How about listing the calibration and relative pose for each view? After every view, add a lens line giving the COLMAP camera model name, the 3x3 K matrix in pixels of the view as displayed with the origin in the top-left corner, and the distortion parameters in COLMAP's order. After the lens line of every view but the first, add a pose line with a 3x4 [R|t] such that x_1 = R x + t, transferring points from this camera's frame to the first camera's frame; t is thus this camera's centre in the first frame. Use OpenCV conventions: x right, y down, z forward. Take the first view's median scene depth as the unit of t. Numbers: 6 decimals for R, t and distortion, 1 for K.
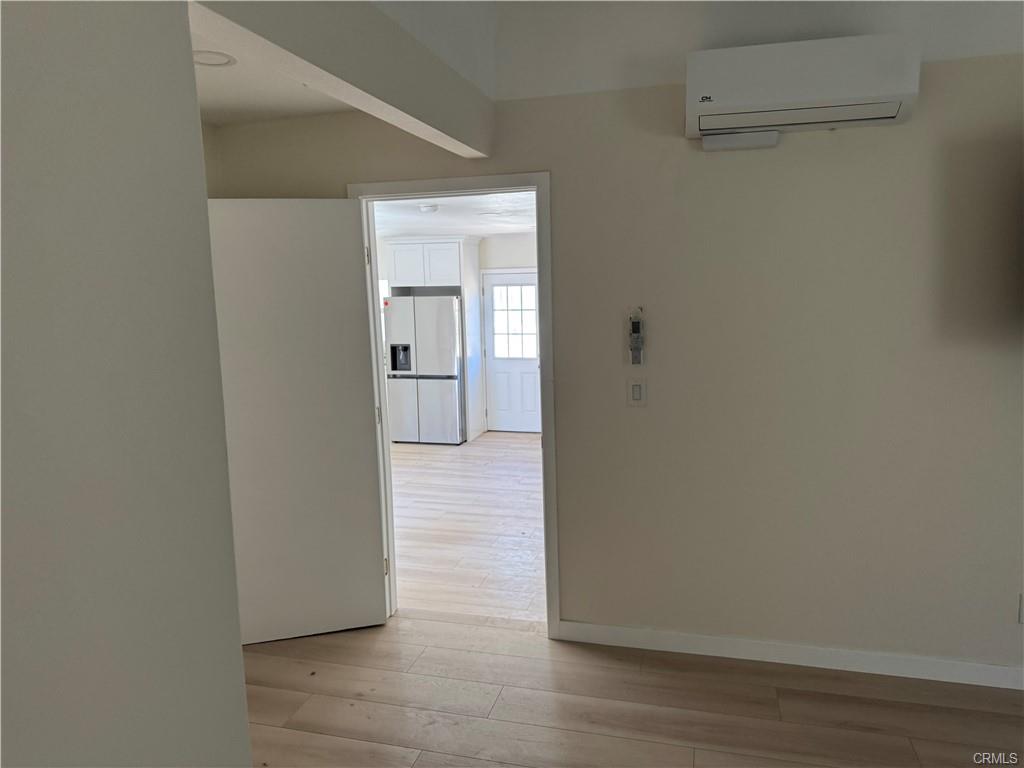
lens RADIAL K [[724.7, 0, 508.1], [0, 724.7, 387.4], [0, 0, 1]] dist [0.063768, -0.061408]
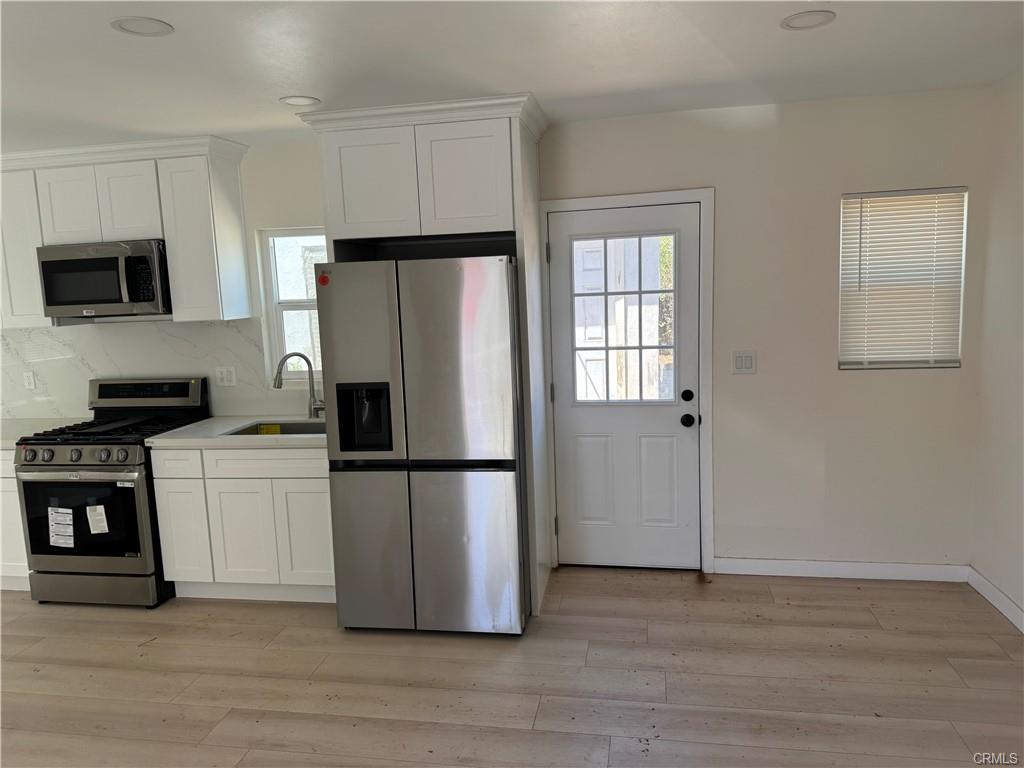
lens RADIAL K [[724.7, 0, 519.6], [0, 724.7, 373.9], [0, 0, 1]] dist [0.063768, -0.061408]
pose [[0.993556, -0.027830, 0.109876, -0.104910], [0.031685, 0.998936, -0.033495, -0.046784], [-0.108827, 0.036761, 0.993381, 0.591056]]
